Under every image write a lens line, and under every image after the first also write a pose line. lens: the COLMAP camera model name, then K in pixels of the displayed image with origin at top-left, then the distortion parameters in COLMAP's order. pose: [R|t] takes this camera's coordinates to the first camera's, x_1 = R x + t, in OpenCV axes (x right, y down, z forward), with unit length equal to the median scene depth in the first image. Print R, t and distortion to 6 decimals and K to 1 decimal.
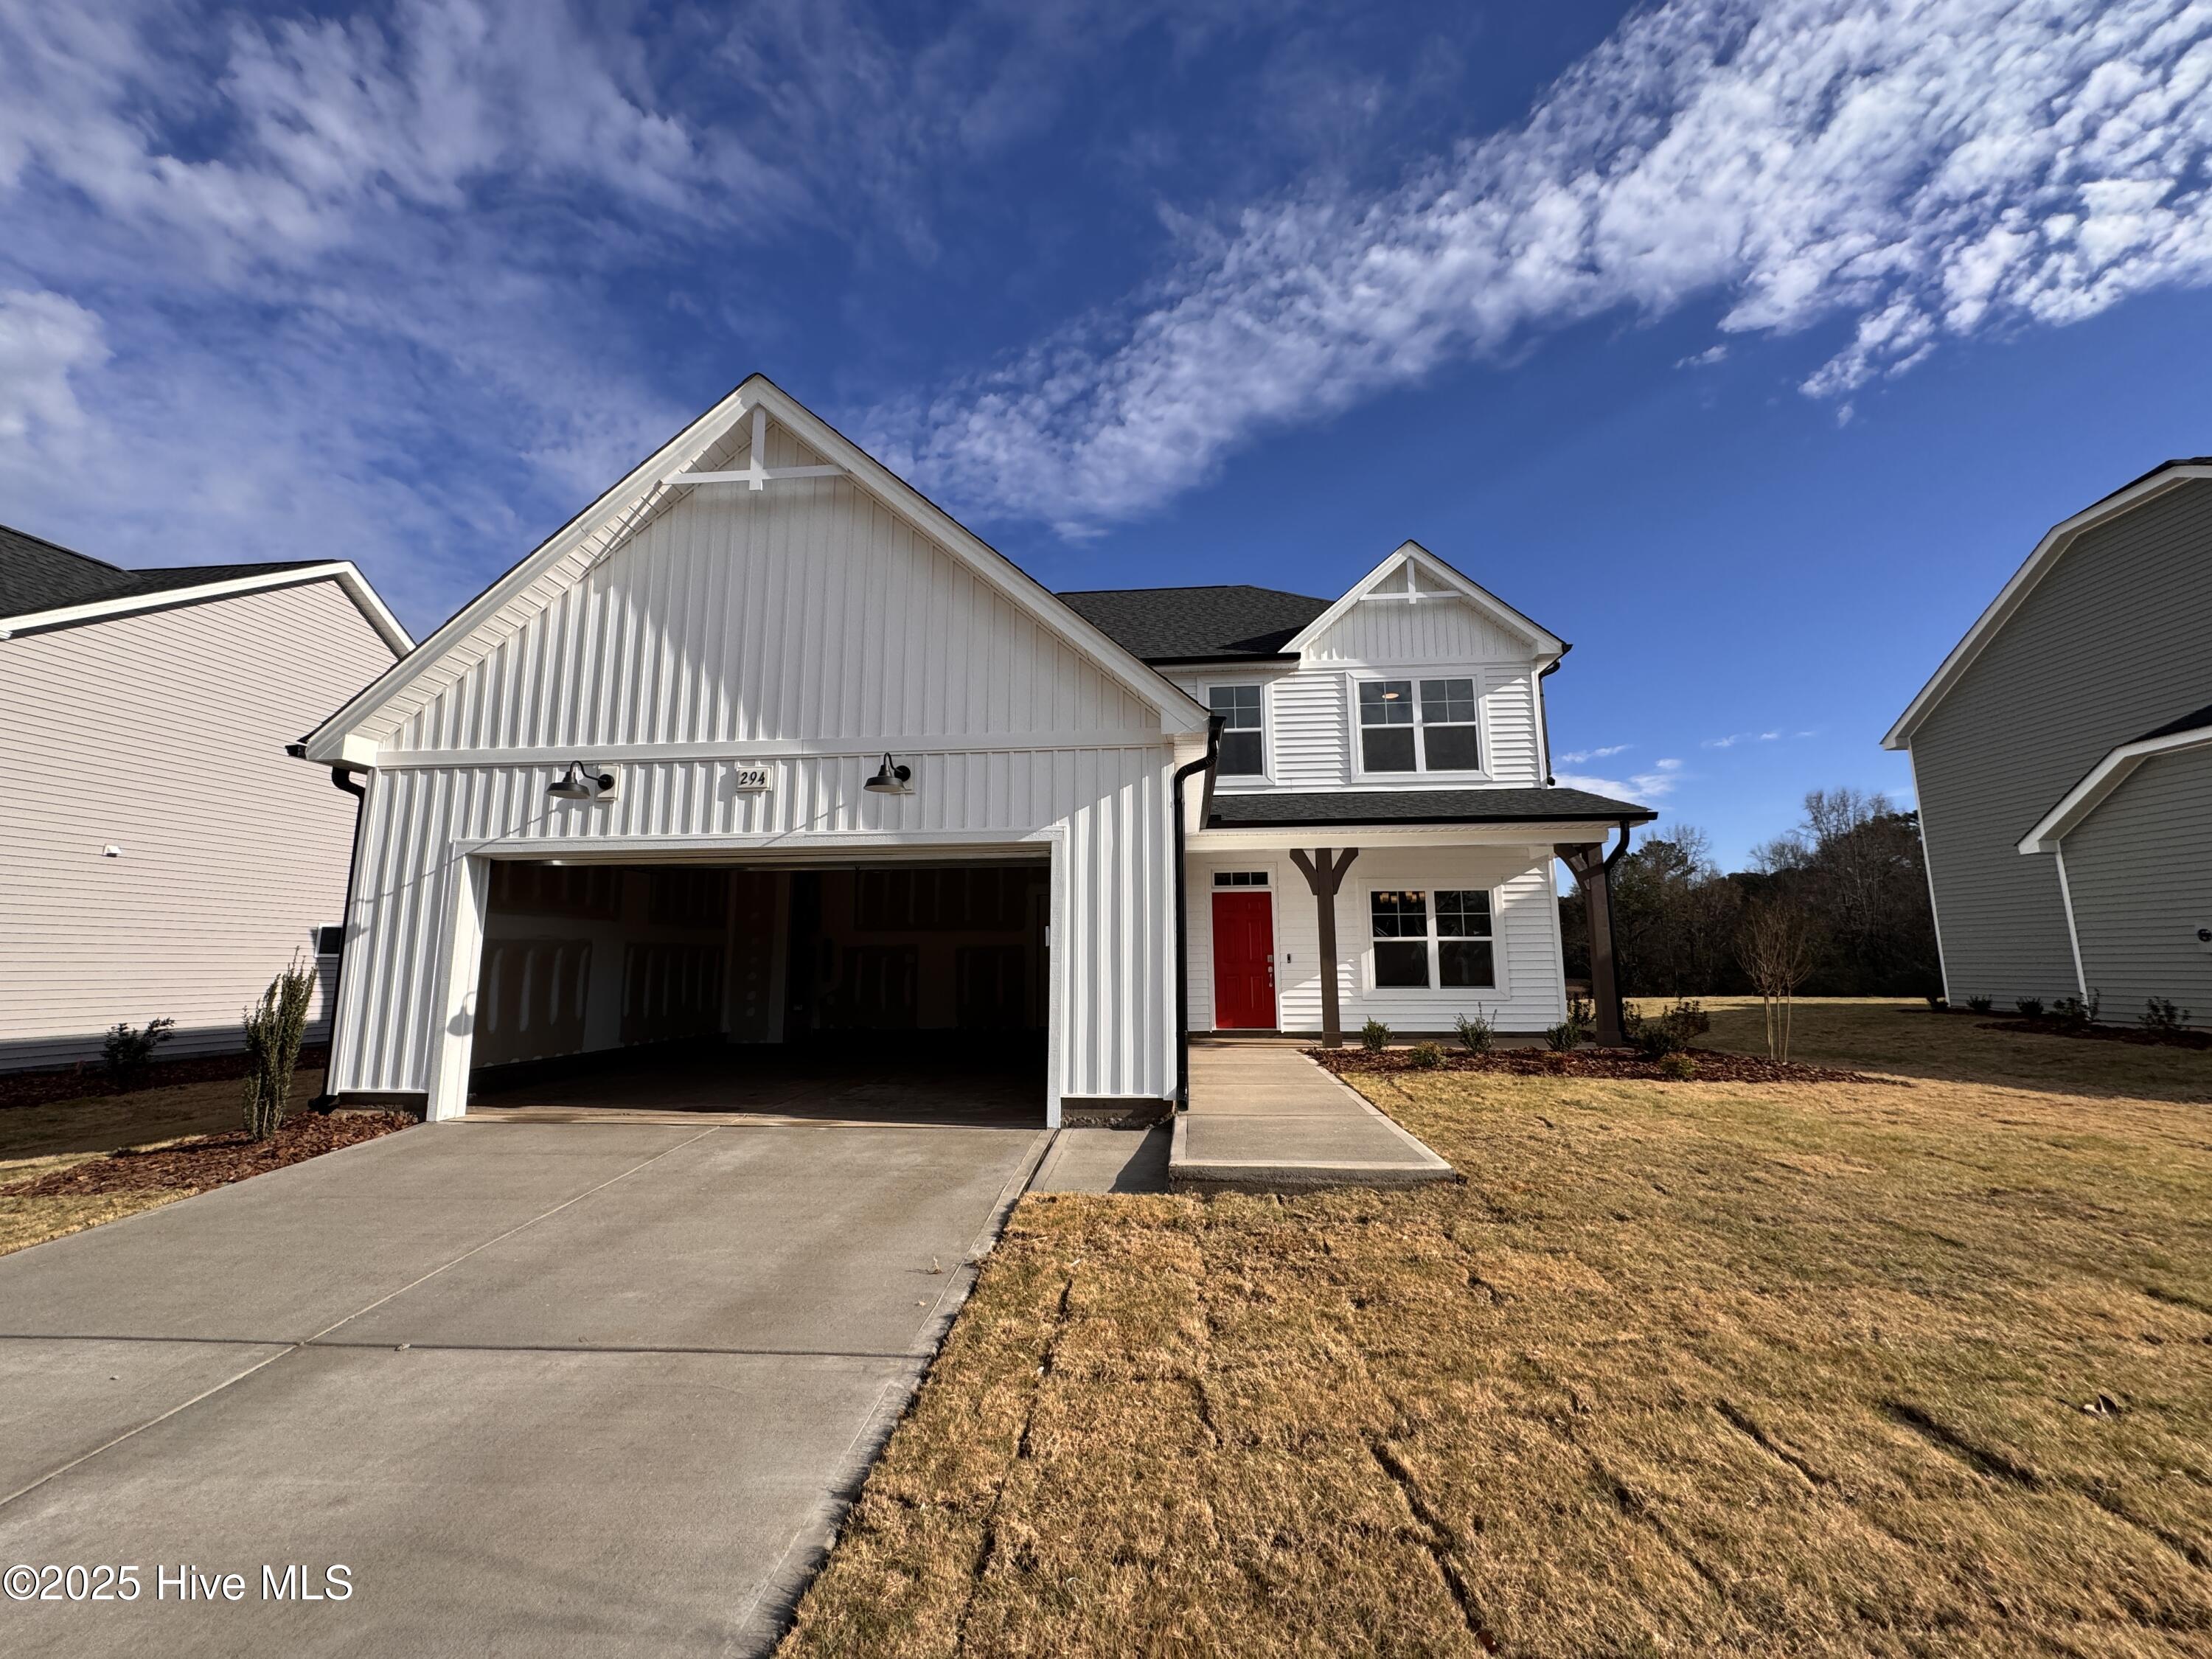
lens RADIAL K [[886.9, 0, 1099.1], [0, 886.9, 831.2], [0, 0, 1]] dist [-0.001904, 0.000595]
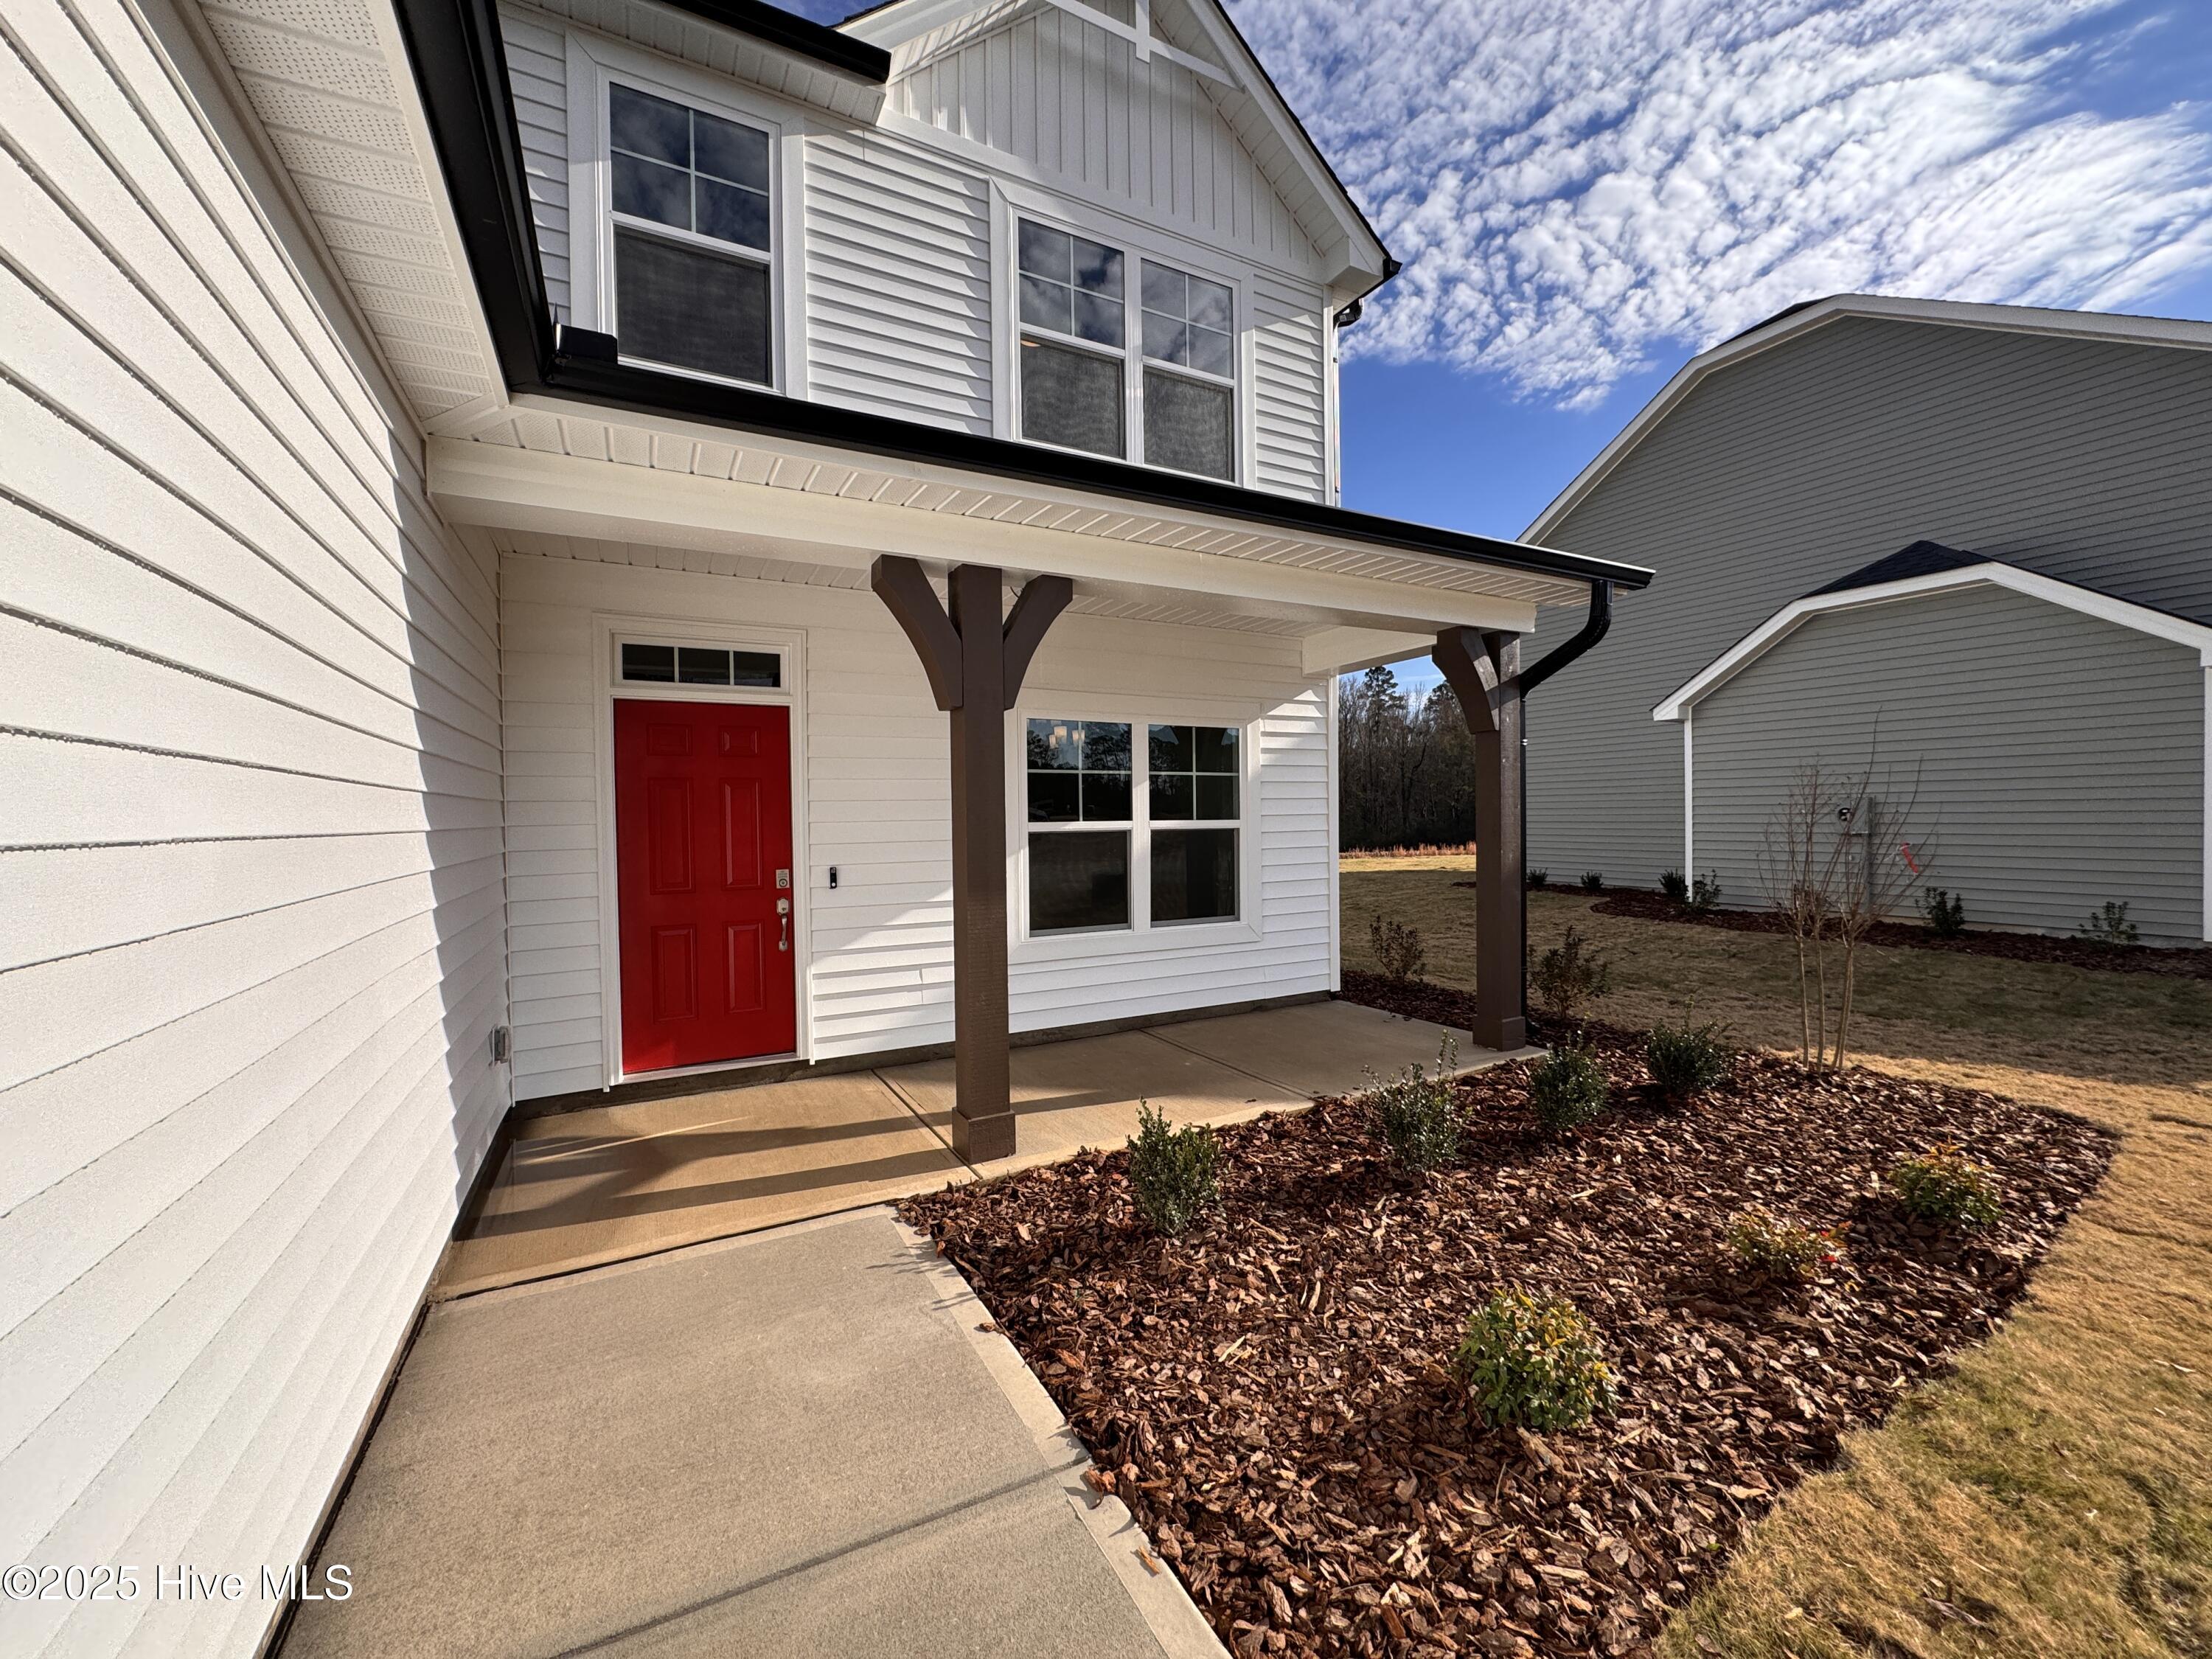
lens RADIAL K [[886.9, 0, 1112.9], [0, 886.9, 826.8], [0, 0, 1]] dist [-0.001904, 0.000595]
pose [[0.839234, -0.012122, 0.543635, 0.104735], [-0.073452, 0.988062, 0.135422, 0.058897], [-0.538786, -0.153582, 0.828325, 0.612142]]
